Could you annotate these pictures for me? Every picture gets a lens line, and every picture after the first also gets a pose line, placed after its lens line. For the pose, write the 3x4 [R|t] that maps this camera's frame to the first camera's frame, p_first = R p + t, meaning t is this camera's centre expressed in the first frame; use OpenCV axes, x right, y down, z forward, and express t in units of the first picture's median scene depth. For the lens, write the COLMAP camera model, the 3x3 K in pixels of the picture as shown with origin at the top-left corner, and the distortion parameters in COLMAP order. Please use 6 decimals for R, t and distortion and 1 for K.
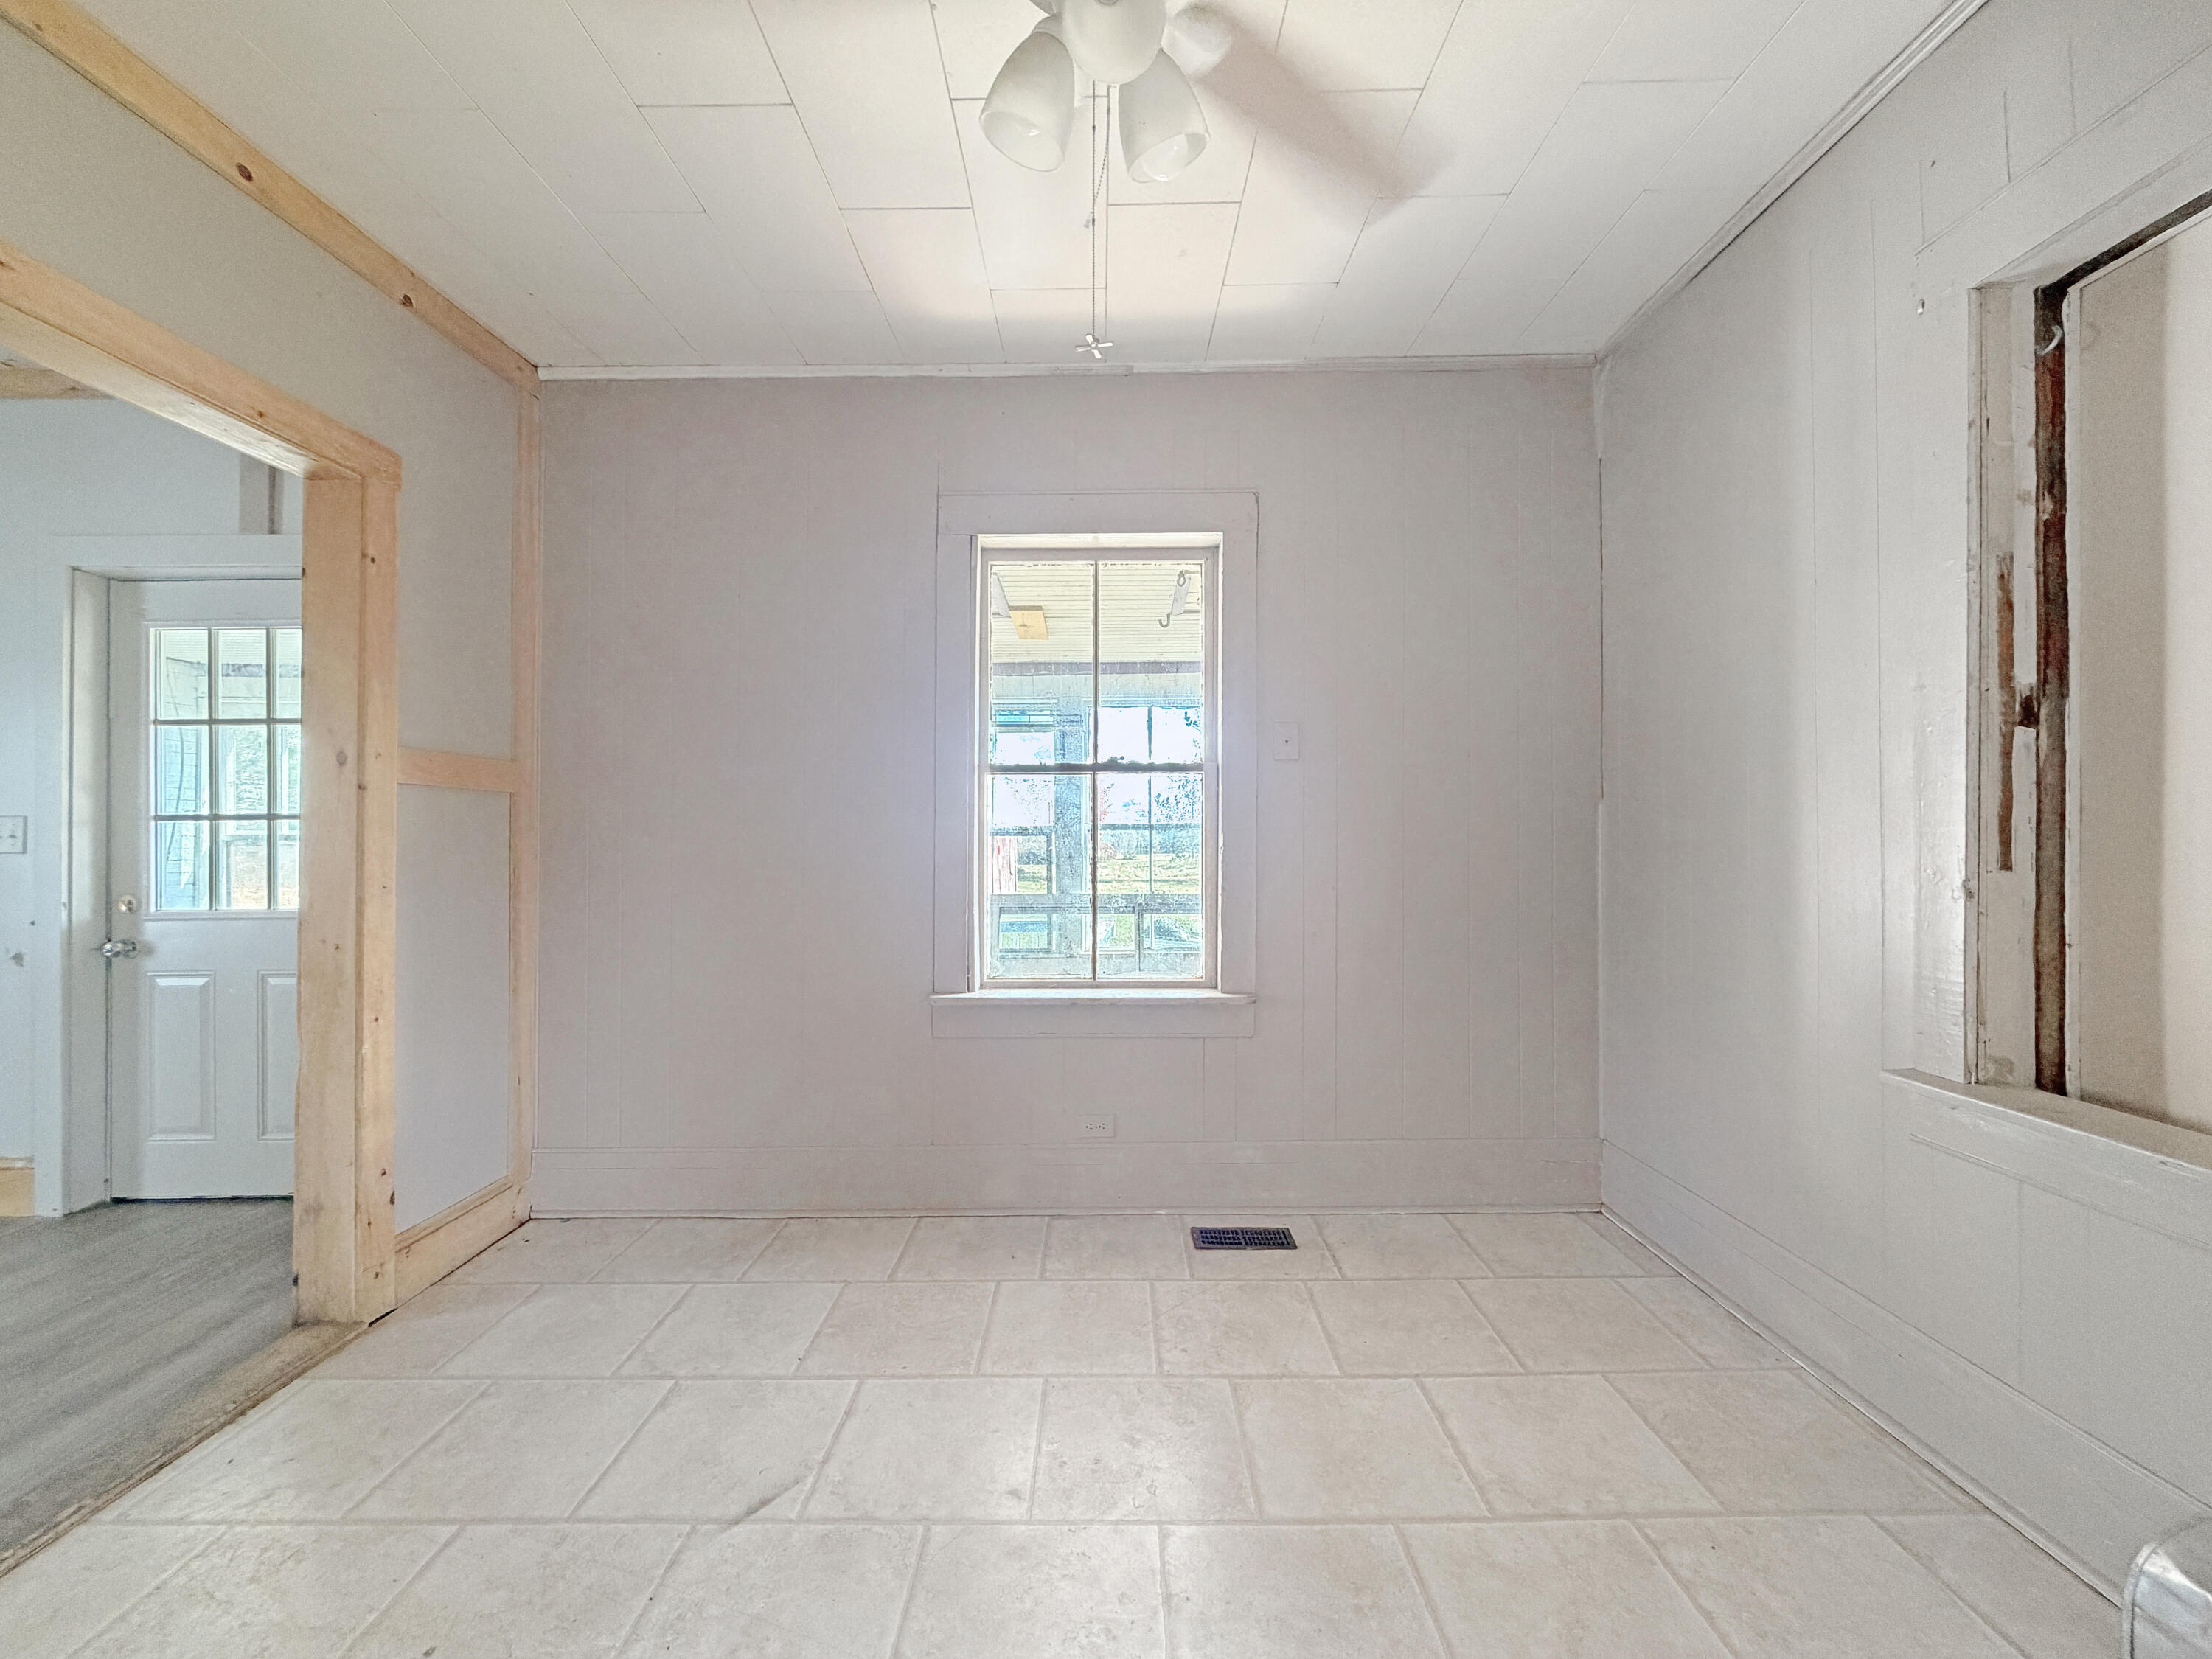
lens RADIAL K [[883.6, 0, 1099.0], [0, 883.6, 822.8], [0, 0, 1]] dist [-0.003469, 0.000131]
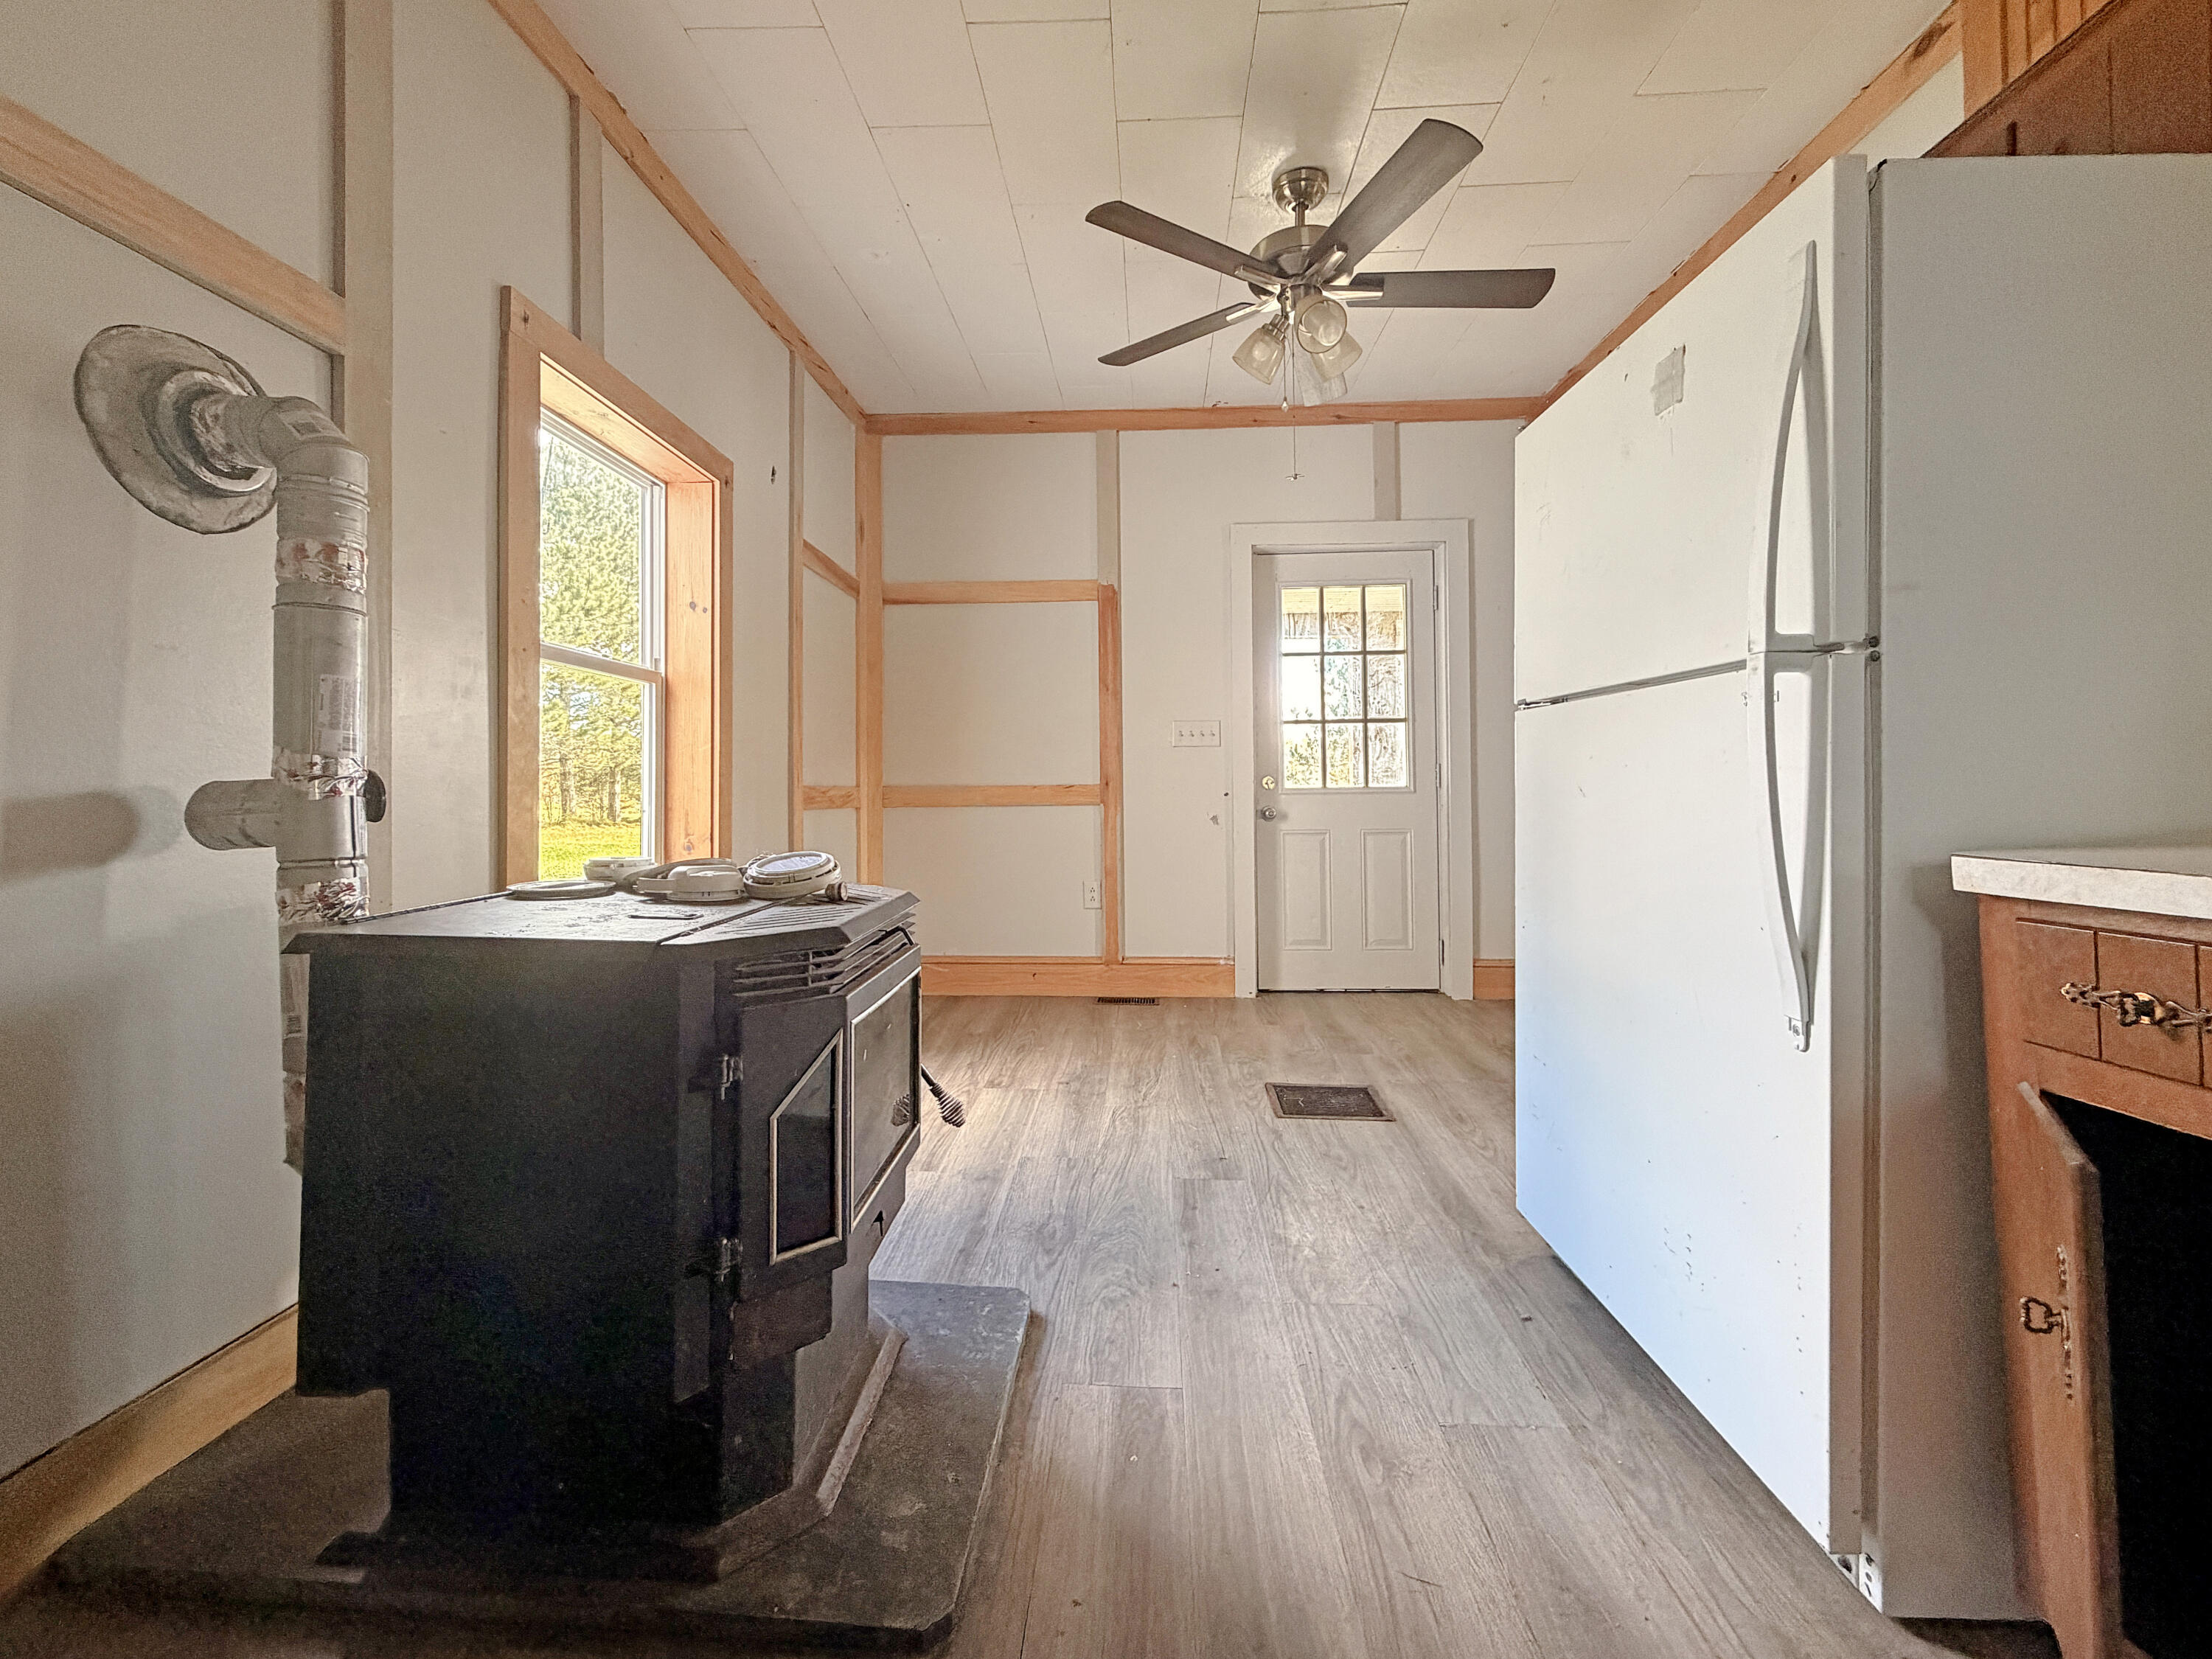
lens RADIAL K [[902.9, 0, 1113.0], [0, 902.9, 780.9], [0, 0, 1]] dist [-0.001118, -0.000263]
pose [[0.999496, -0.002177, -0.031674, -1.353820], [0.002822, 0.999789, 0.020340, 0.061216], [0.031623, -0.020419, 0.999291, -0.483783]]
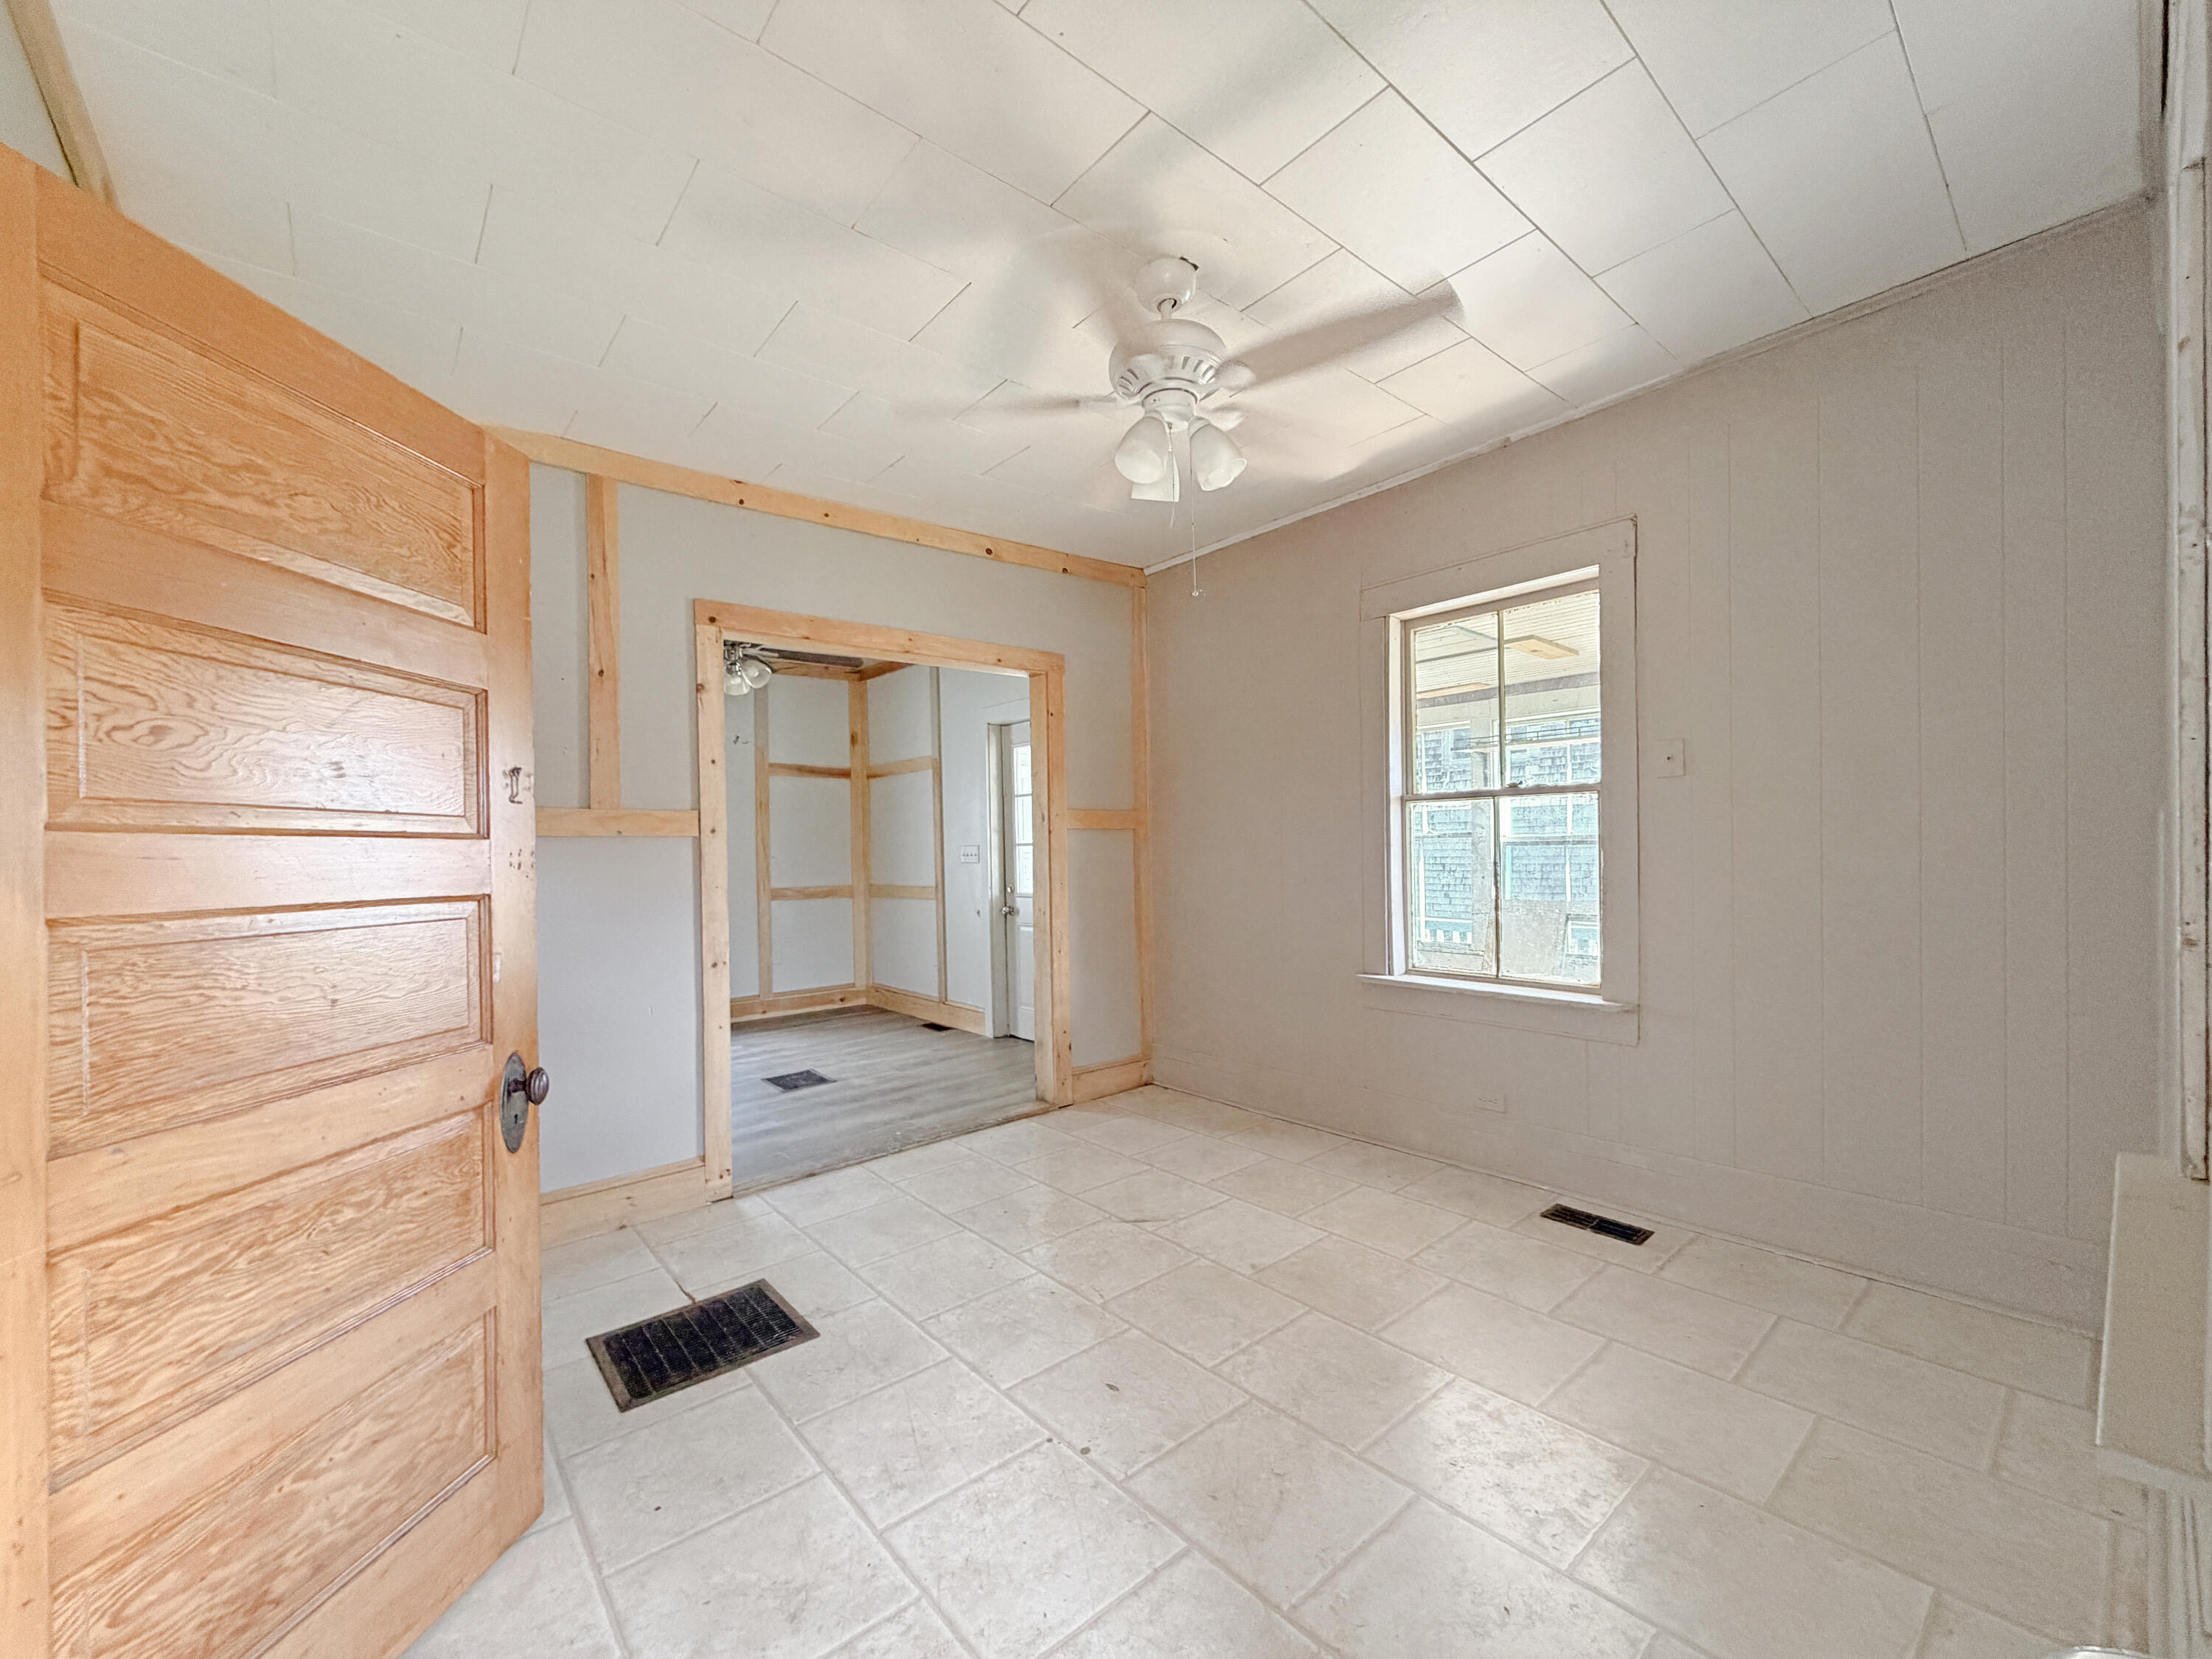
lens RADIAL K [[881.0, 0, 1102.5], [0, 881.0, 832.1], [0, 0, 1]] dist [0.000185, -0.000060]
pose [[0.655361, -0.020499, -0.755038, 0.553310], [0.030899, 0.999522, -0.000316, -0.028269], [0.754684, -0.023123, 0.655681, -0.148184]]
